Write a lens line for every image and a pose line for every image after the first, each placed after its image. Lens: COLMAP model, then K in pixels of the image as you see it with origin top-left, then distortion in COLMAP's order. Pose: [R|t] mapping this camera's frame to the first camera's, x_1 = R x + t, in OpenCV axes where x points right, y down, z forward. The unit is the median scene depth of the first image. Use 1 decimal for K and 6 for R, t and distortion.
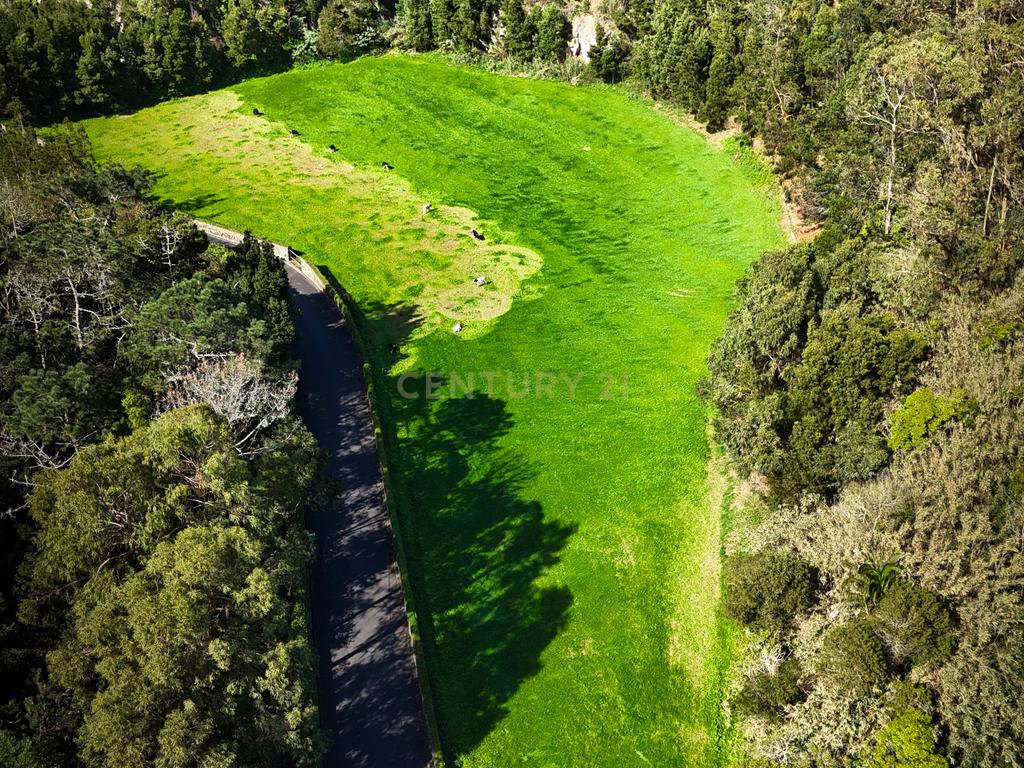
lens RADIAL K [[955.4, 0, 505.4], [0, 955.4, 385.1], [0, 0, 1]] dist [0.021066, 0.000000]
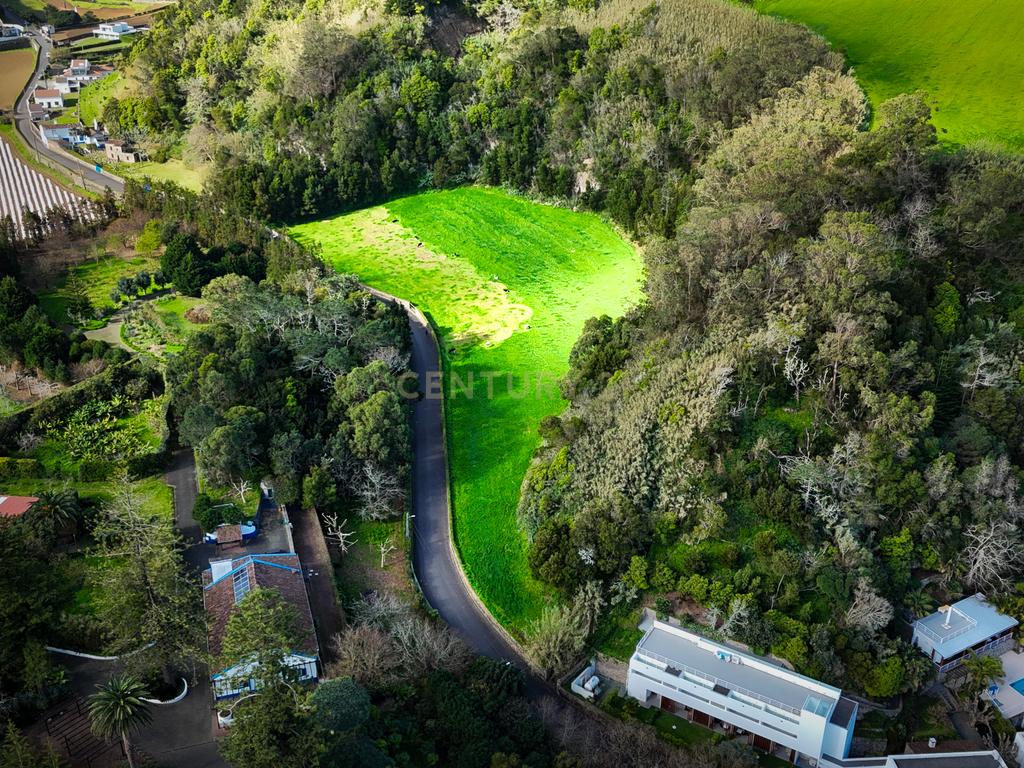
lens RADIAL K [[955.4, 0, 512.6], [0, 955.4, 385.2], [0, 0, 1]] dist [0.021066, 0.000000]
pose [[0.992707, 0.050762, -0.109347, 0.192405], [-0.053802, 0.998238, -0.025026, 0.063634], [0.107884, 0.030727, 0.993688, -0.862318]]
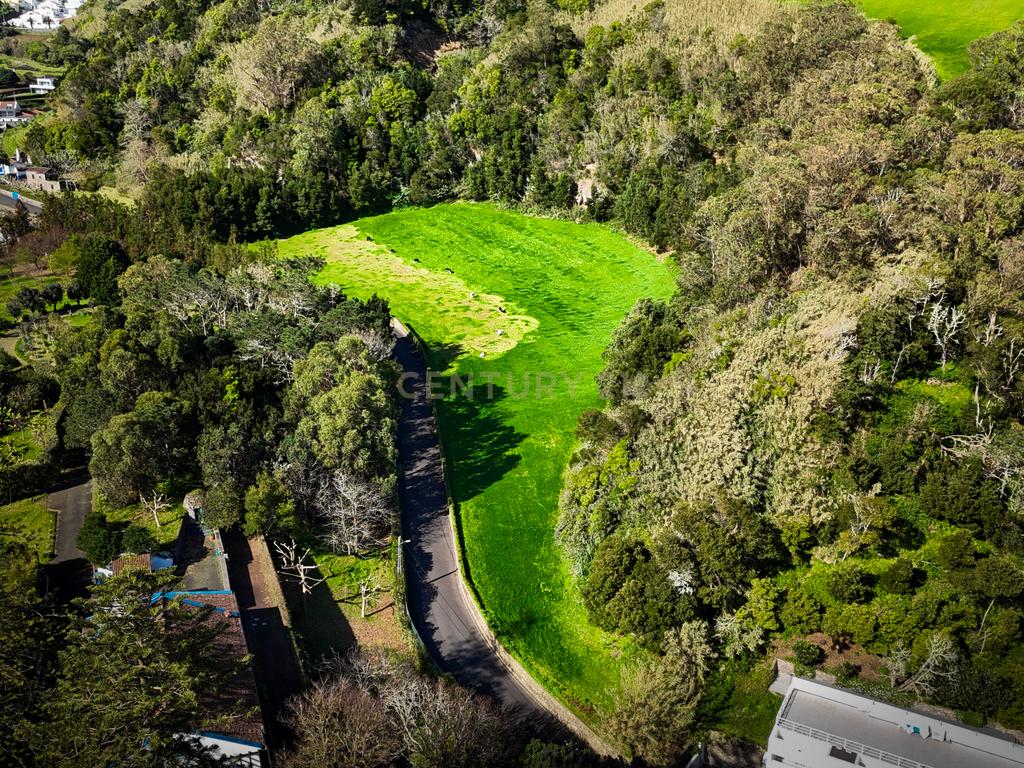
lens RADIAL K [[955.4, 0, 512.5], [0, 955.4, 394.7], [0, 0, 1]] dist [0.021066, 0.000000]
pose [[0.997184, 0.025158, -0.070649, 0.095476], [-0.034483, 0.990377, -0.134030, 0.180889], [0.066597, 0.136089, 0.988456, -0.520113]]
